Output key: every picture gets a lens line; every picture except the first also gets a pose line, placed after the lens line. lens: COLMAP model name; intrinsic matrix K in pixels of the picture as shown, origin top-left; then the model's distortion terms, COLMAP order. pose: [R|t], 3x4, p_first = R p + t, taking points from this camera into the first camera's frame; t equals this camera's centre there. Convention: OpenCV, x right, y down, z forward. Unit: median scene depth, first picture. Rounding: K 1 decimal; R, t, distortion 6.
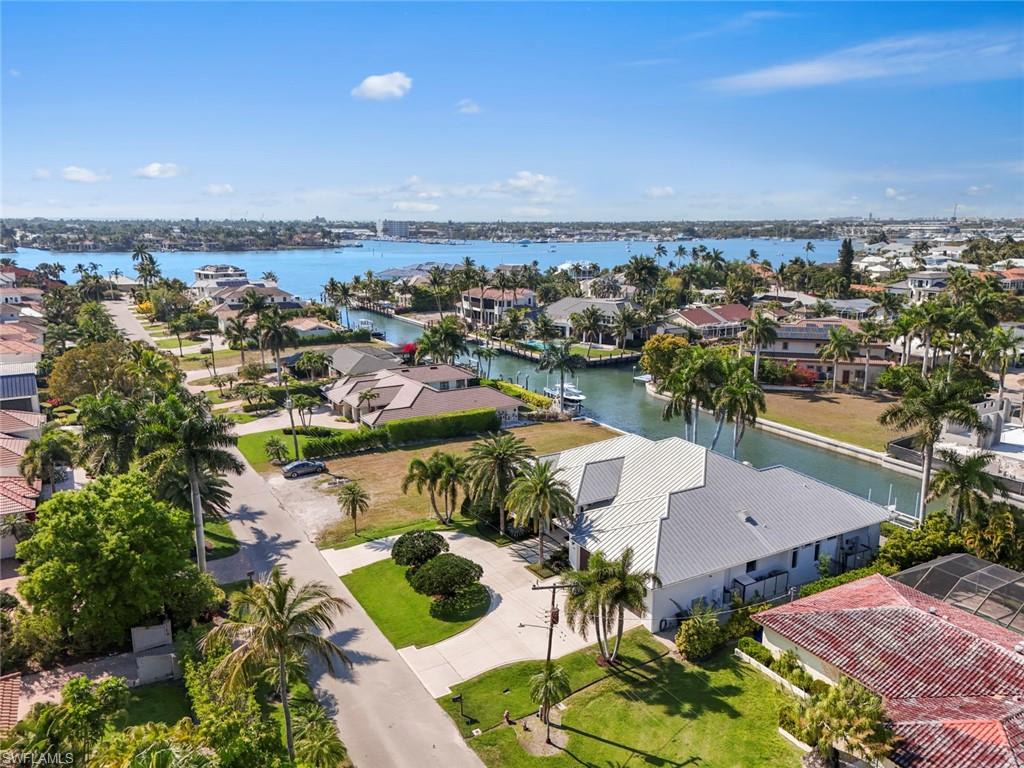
lens RADIAL K [[791.9, 0, 514.6], [0, 791.9, 380.0], [0, 0, 1]] dist [0.061531, -0.004841]
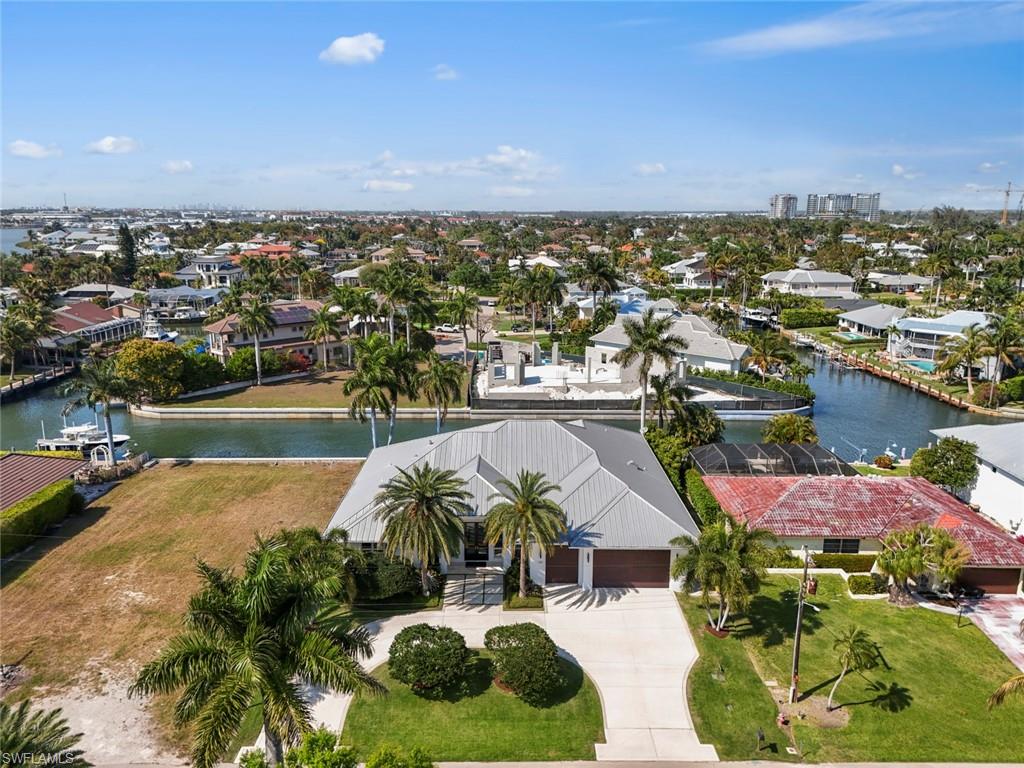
lens RADIAL K [[791.9, 0, 512.2], [0, 791.9, 384.6], [0, 0, 1]] dist [0.061531, -0.004841]
pose [[0.477144, -0.192503, 0.857483, -0.236364], [0.179874, 0.976451, 0.119120, -0.031632], [-0.860220, 0.097402, 0.500534, 0.209082]]
